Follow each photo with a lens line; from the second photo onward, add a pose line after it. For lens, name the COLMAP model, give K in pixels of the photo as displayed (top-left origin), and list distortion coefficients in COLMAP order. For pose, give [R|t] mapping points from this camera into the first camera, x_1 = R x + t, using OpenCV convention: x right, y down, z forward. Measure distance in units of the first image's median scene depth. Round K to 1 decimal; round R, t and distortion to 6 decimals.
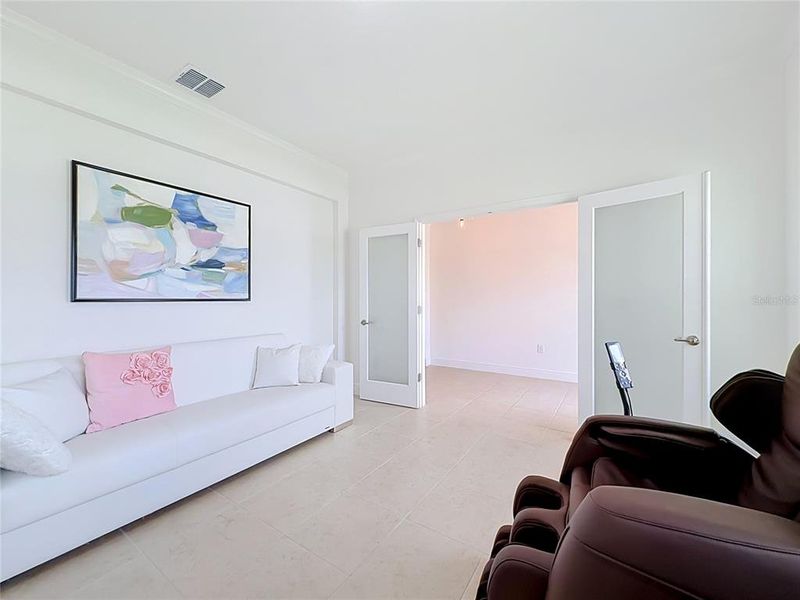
lens RADIAL K [[324.7, 0, 394.8], [0, 324.7, 297.8], [0, 0, 1]] dist [-0.000931, 0.000343]
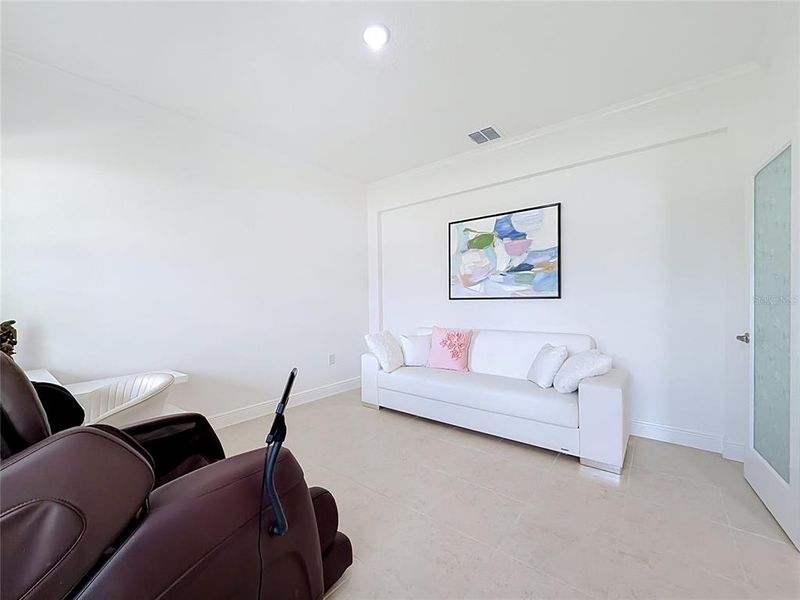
lens RADIAL K [[324.7, 0, 397.0], [0, 324.7, 302.3], [0, 0, 1]] dist [-0.000931, 0.000343]
pose [[-0.084501, 0.016736, -0.996283, 0.694208], [0.019671, 0.999692, 0.015124, -0.004959], [0.996229, -0.018320, -0.084804, 0.673896]]
